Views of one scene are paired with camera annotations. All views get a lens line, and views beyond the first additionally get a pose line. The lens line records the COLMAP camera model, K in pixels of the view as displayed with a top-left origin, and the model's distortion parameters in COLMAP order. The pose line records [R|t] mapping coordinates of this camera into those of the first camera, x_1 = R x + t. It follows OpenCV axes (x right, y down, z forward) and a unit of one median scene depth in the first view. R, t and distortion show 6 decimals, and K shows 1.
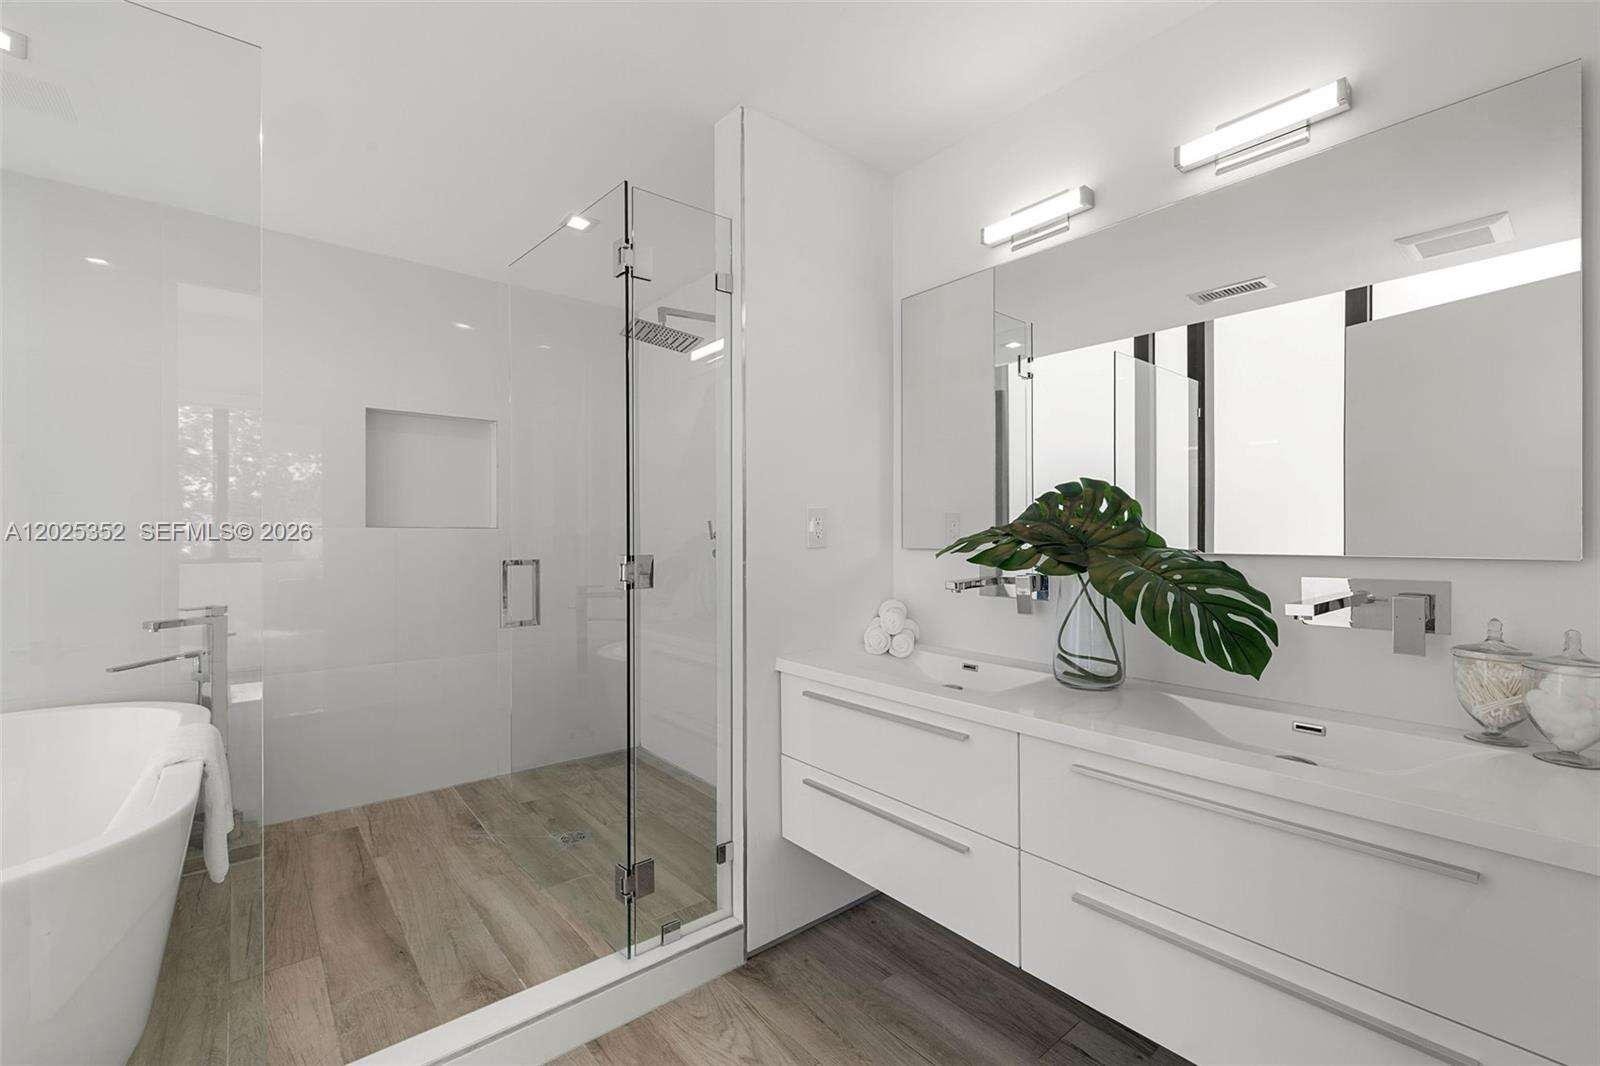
lens RADIAL K [[675.0, 0, 811.7], [0, 675.0, 537.6], [0, 0, 1]] dist [-0.001887, -0.000467]
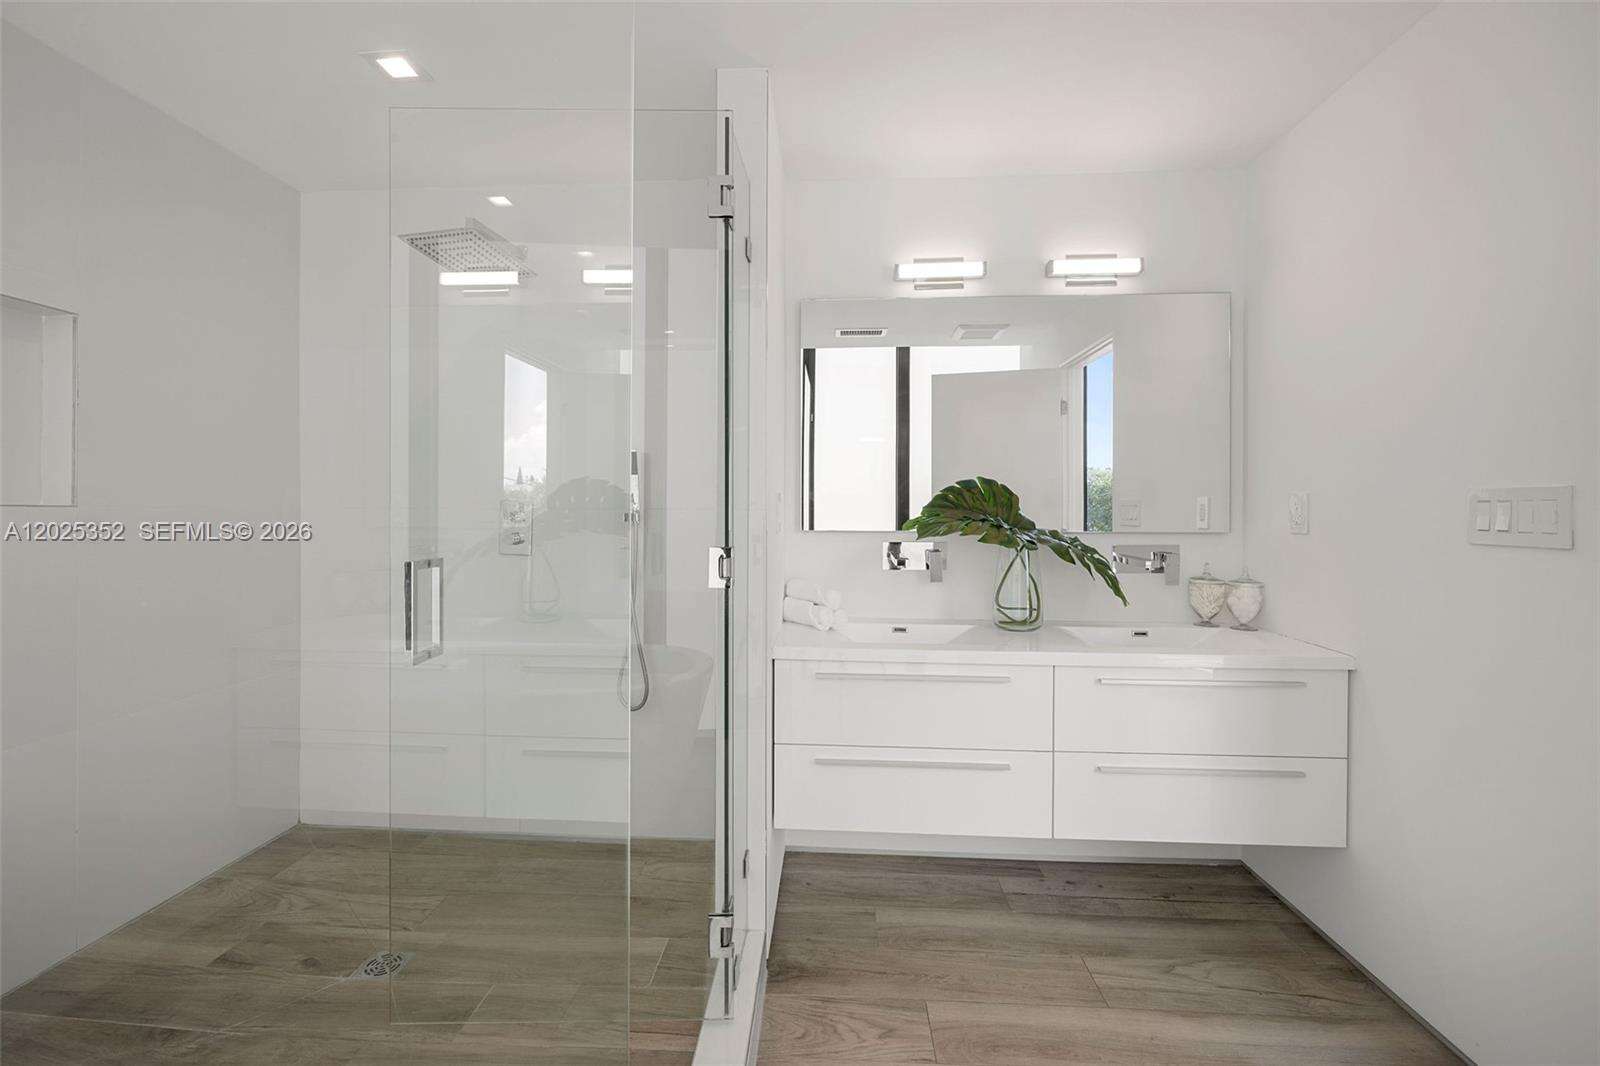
lens RADIAL K [[657.1, 0, 809.1], [0, 657.1, 508.3], [0, 0, 1]] dist [-0.001399, -0.000378]
pose [[0.690864, 0.004936, 0.722968, -0.843692], [-0.002163, 0.999986, -0.004760, -0.019773], [-0.722982, 0.001725, 0.690865, 0.367964]]
